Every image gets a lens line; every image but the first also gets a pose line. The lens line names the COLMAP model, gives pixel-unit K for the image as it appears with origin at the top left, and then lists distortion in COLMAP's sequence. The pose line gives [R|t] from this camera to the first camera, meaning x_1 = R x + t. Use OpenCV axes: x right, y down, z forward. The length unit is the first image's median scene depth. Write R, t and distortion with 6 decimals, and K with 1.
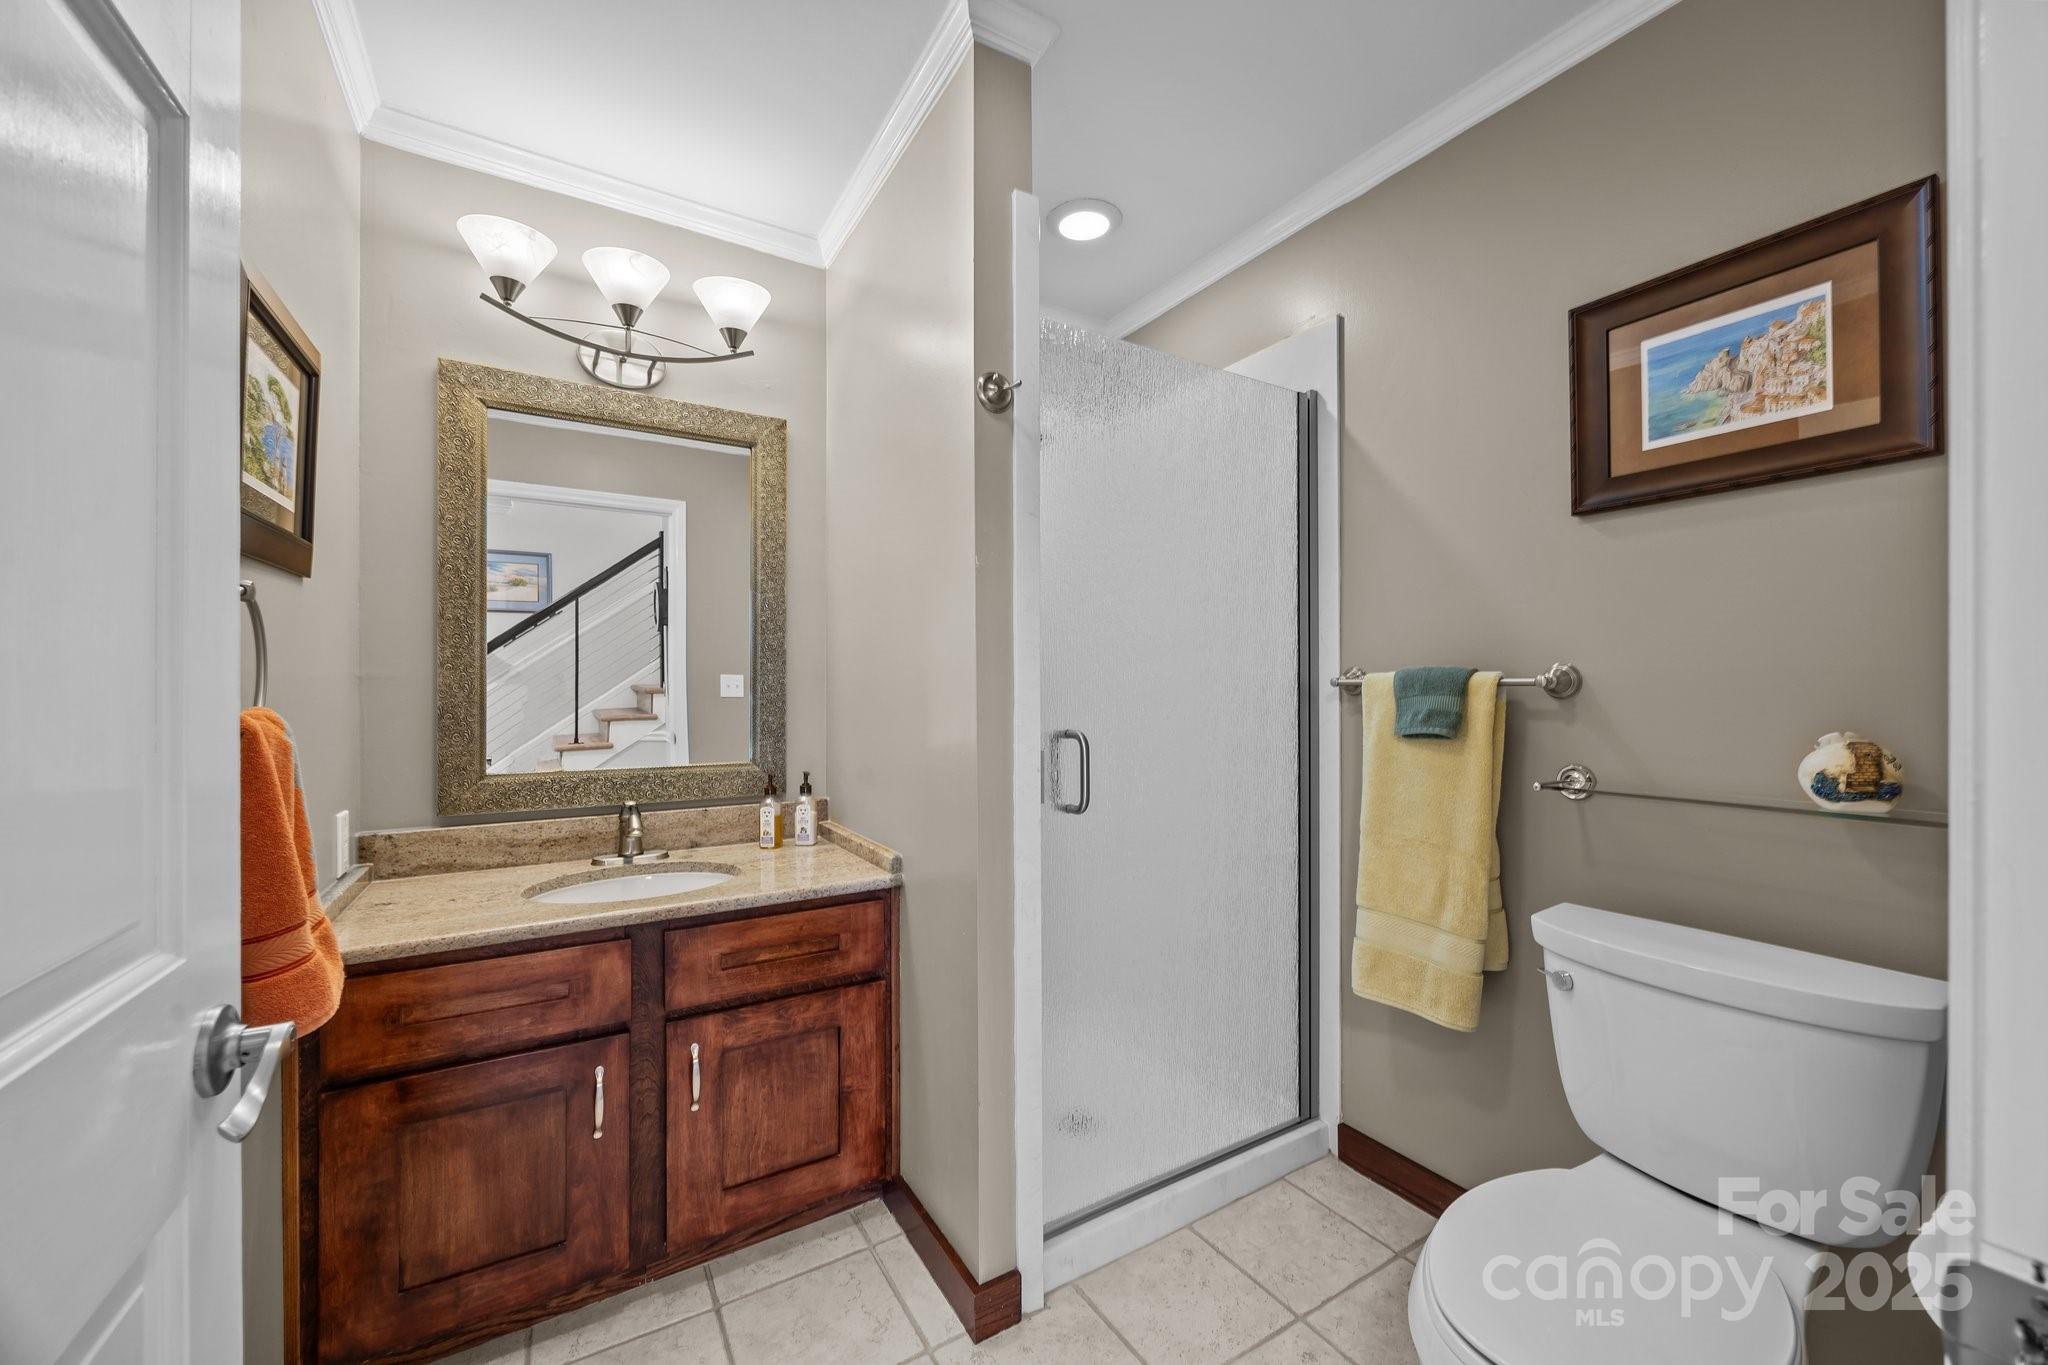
lens RADIAL K [[780.9, 0, 1021.3], [0, 780.9, 686.0], [0, 0, 1]] dist [-0.006196, -0.000077]
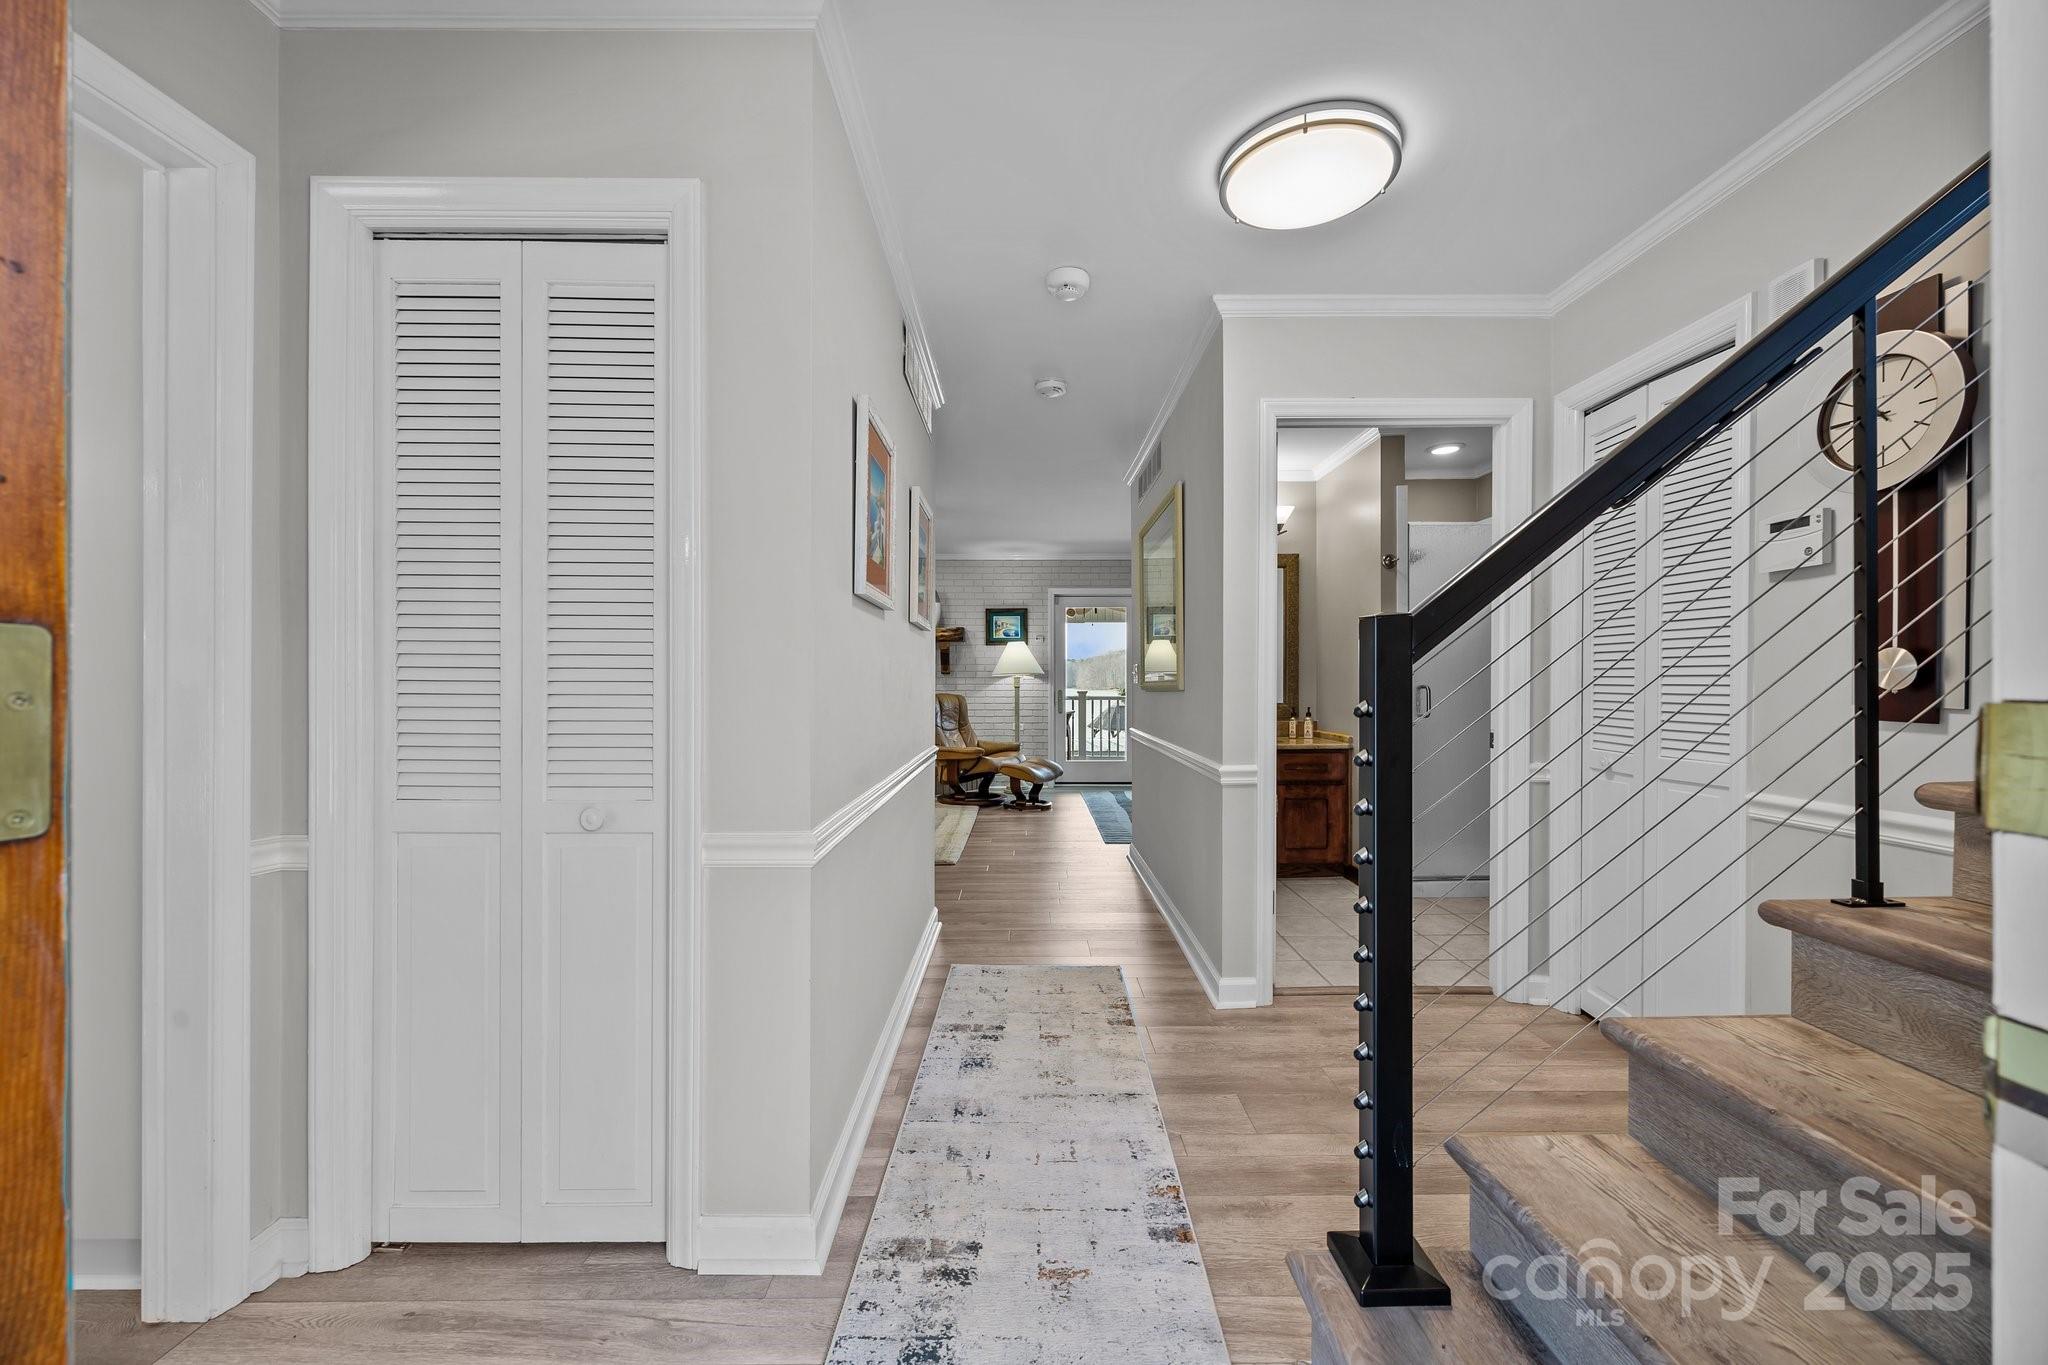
lens RADIAL K [[780.9, 0, 1030.3], [0, 780.9, 678.4], [0, 0, 1]] dist [-0.006196, -0.000077]
pose [[0.856814, 0.002032, -0.515622, 0.256460], [0.001081, 0.999983, 0.005737, 0.013376], [0.515625, -0.005473, 0.856797, -1.725113]]
